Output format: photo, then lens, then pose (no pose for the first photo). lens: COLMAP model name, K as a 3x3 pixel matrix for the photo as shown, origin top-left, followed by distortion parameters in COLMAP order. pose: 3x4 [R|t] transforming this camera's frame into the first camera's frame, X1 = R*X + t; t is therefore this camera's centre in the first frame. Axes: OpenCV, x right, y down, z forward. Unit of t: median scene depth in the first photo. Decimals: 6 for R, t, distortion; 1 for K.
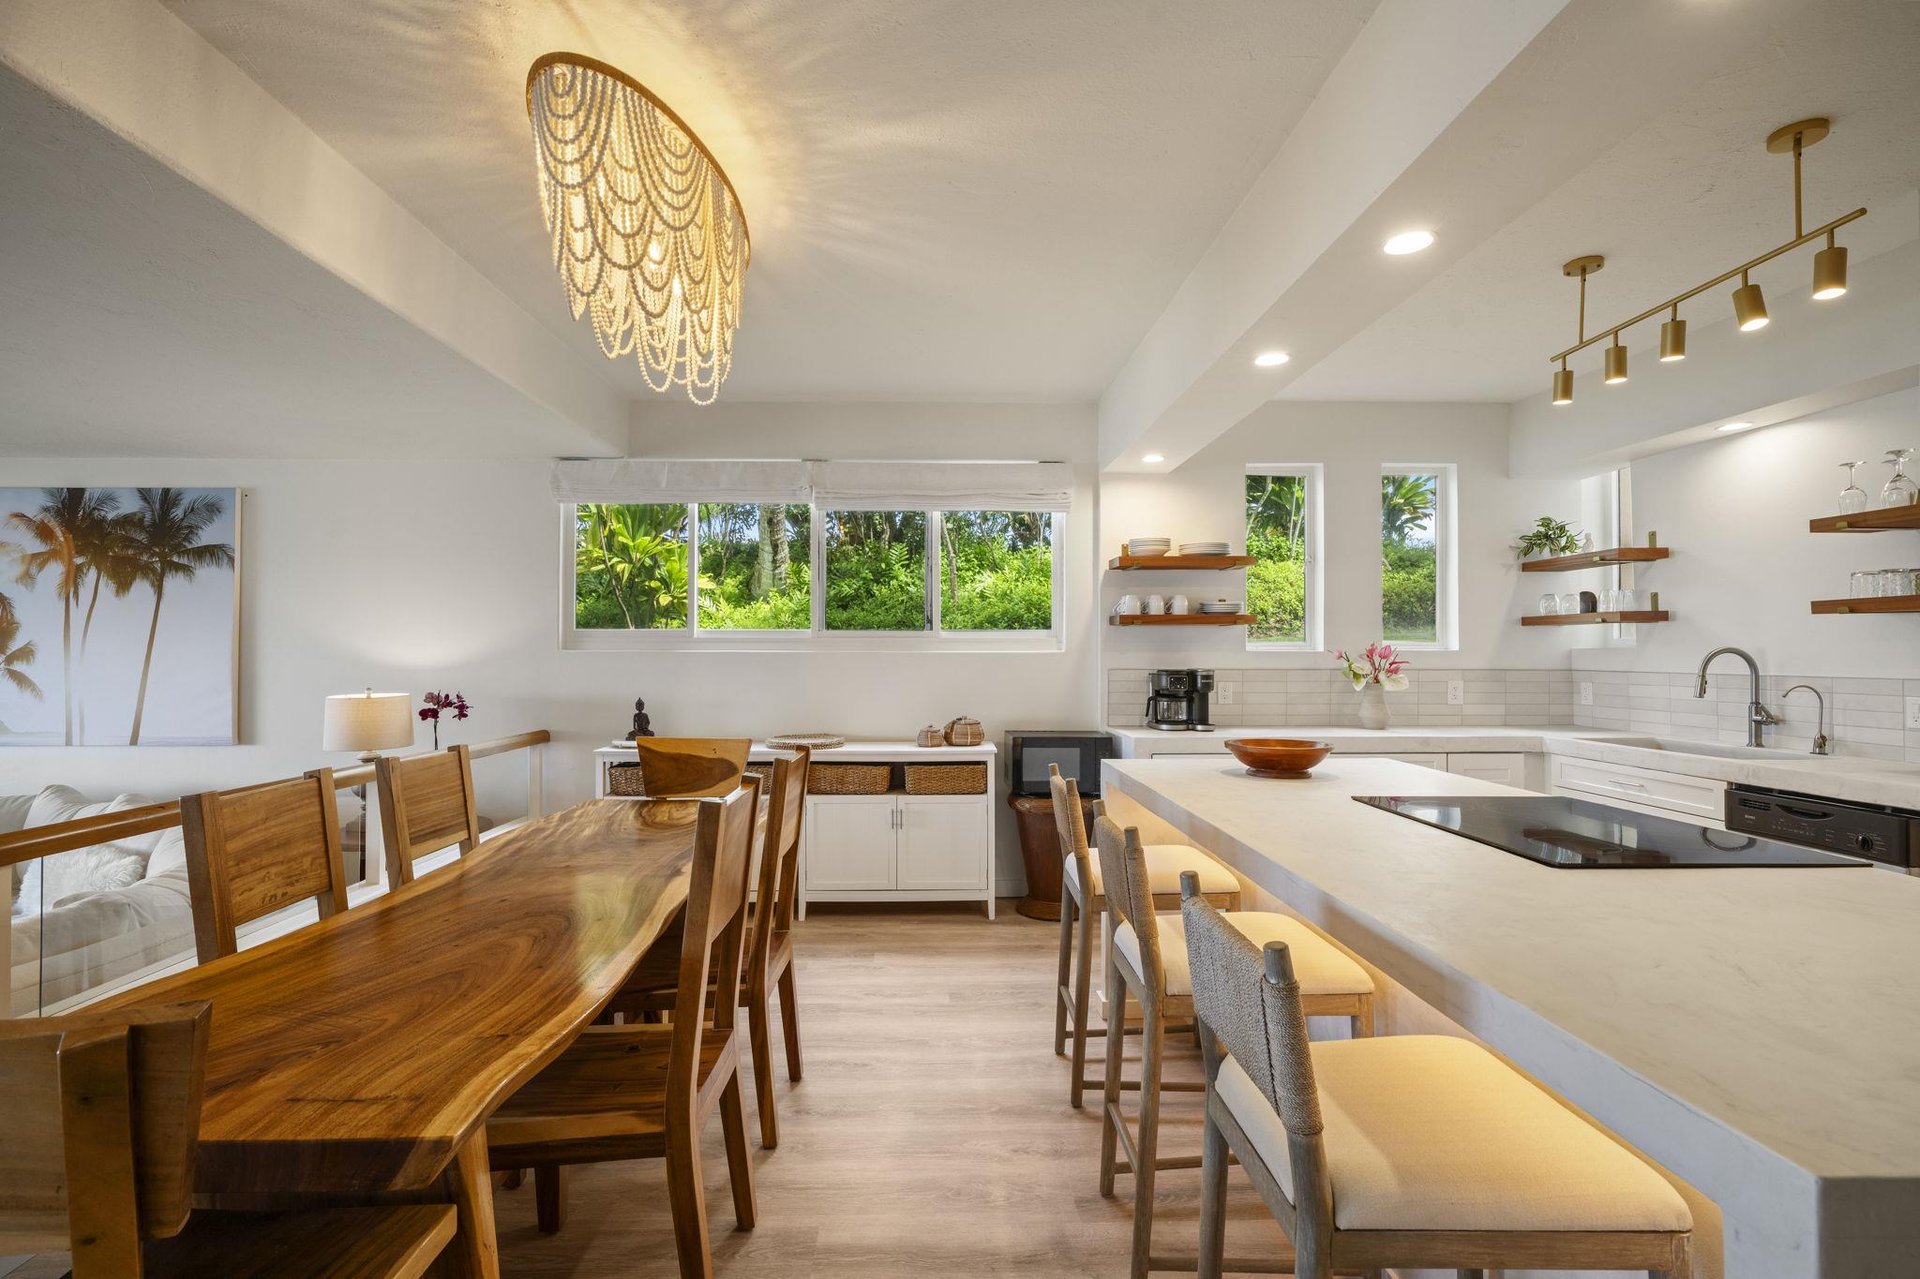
lens RADIAL K [[1592.2, 0, 960.0], [0, 1592.2, 639.5], [0, 0, 1]] dist [0.028648, -0.053046]
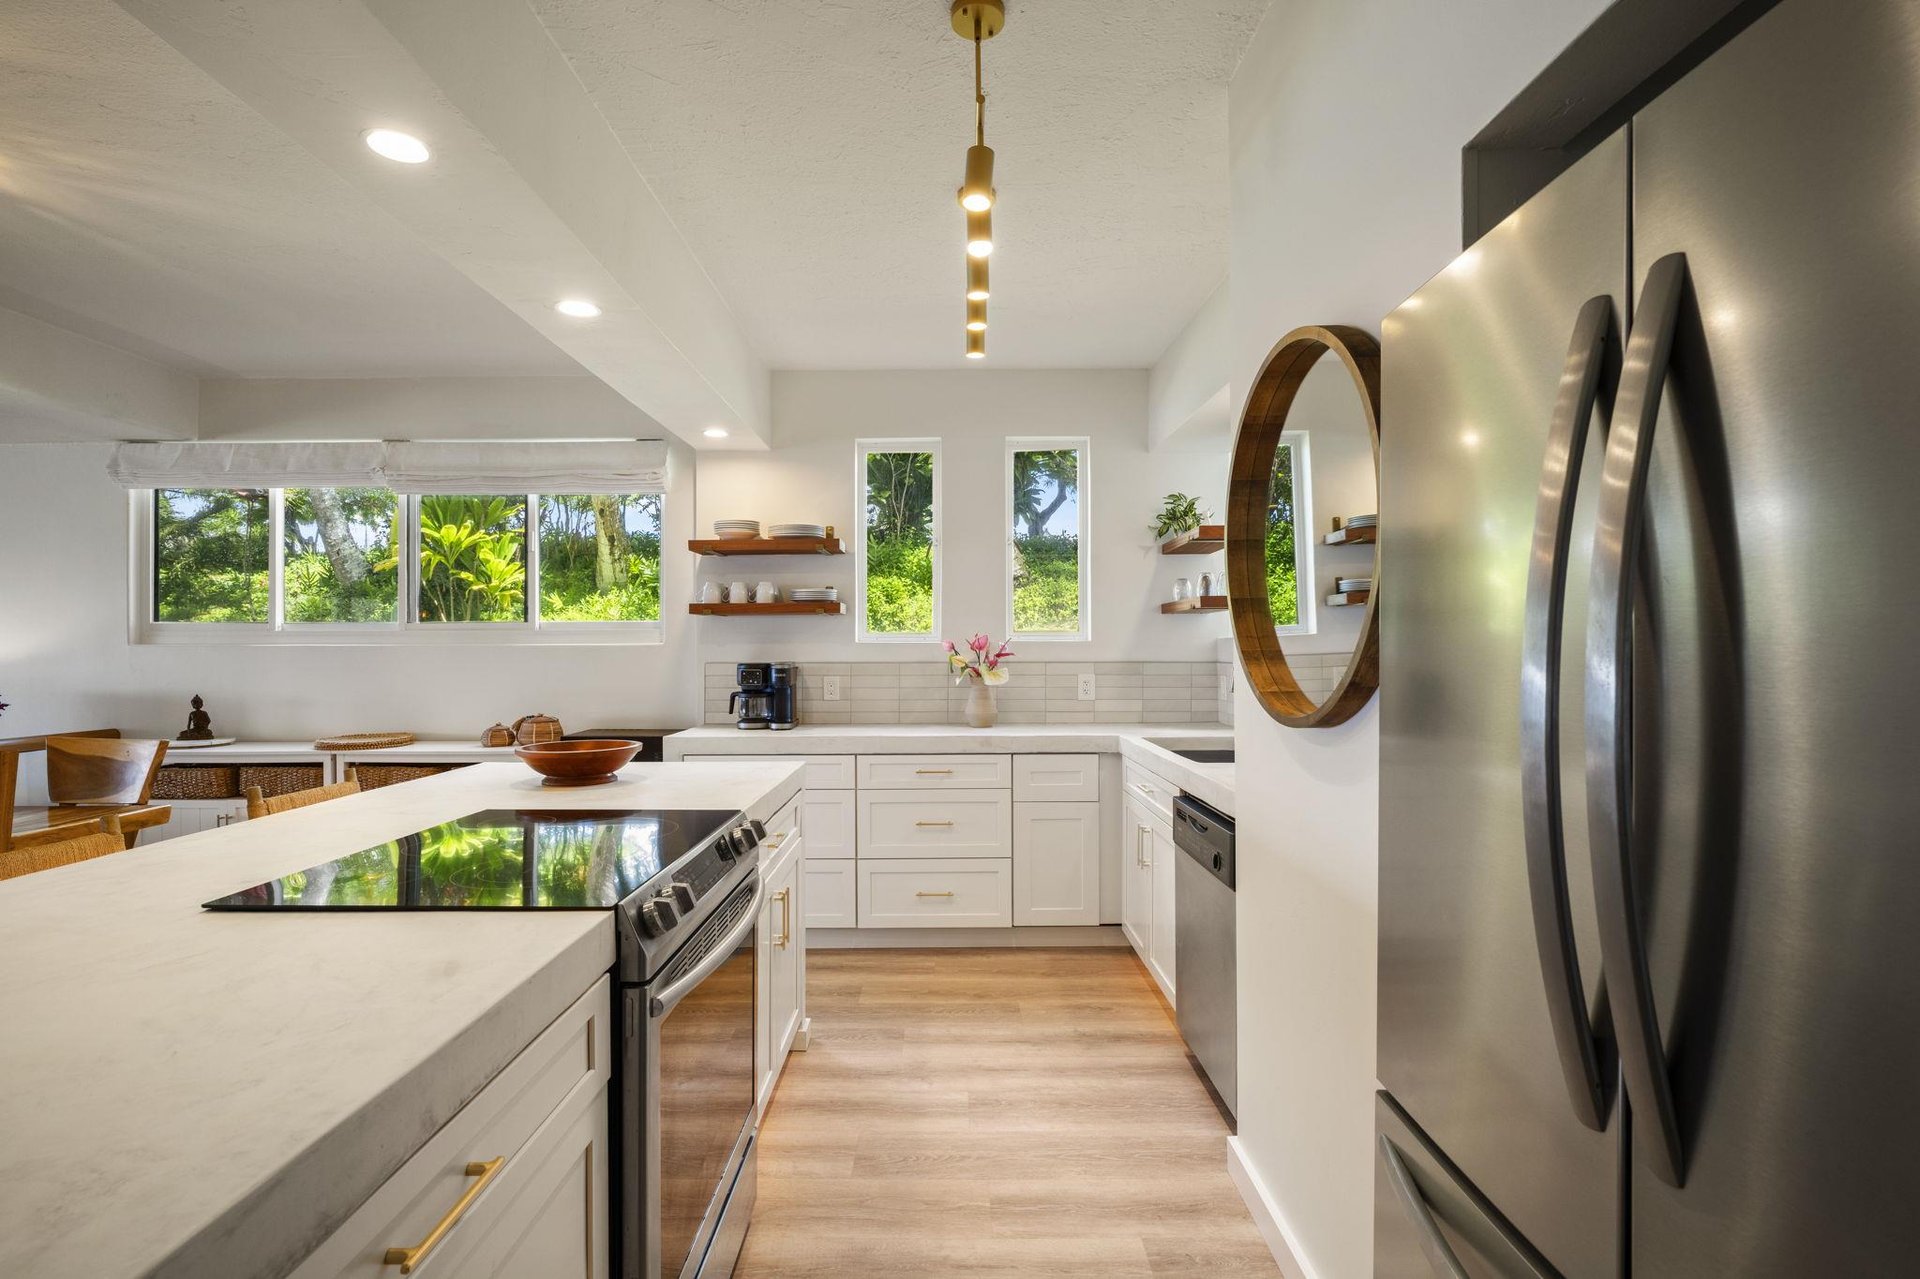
lens RADIAL K [[1612.7, 0, 960.0], [0, 1612.7, 639.5], [0, 0, 1]] dist [0.012256, -0.013177]
pose [[0.998079, -0.004126, -0.061814, 0.302079], [0.004335, 0.999985, 0.003257, 0.002779], [0.061800, -0.003519, 0.998082, 0.075300]]
